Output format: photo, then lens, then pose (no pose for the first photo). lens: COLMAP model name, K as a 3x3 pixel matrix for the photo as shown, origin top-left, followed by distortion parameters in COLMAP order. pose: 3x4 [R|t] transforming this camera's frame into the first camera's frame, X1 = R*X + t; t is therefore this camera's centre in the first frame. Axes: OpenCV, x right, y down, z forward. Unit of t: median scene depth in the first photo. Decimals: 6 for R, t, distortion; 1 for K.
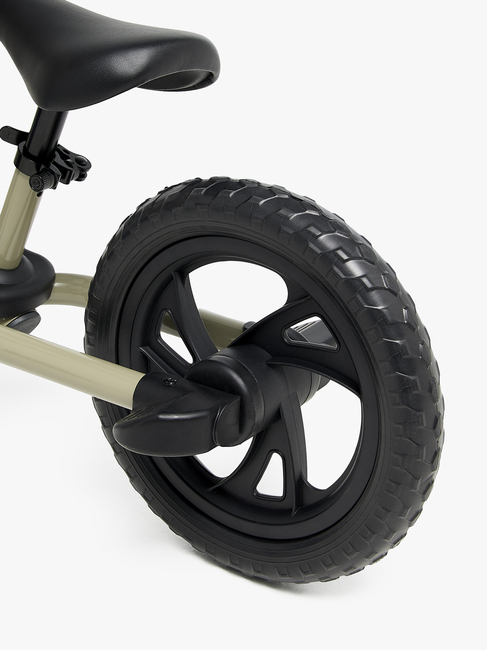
lens RADIAL K [[720.0, 0, 245.3], [0, 720.0, 322.3], [0, 0, 1]] dist [-0.196146, 0.000000]
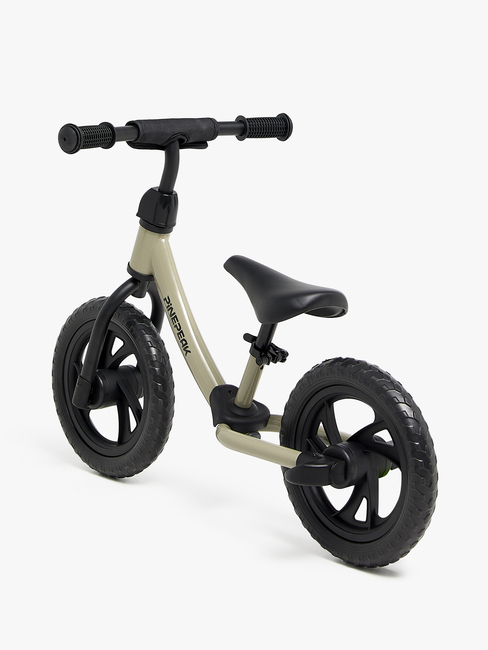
lens RADIAL K [[924.5, 0, 243.7], [0, 924.5, 328.6], [0, 0, 1]] dist [0.025113, 0.000000]
pose [[0.947295, 0.073948, -0.311711, 0.502570], [-0.122453, 0.982691, -0.139010, 0.123213], [0.296036, 0.169854, 0.939953, -1.621967]]
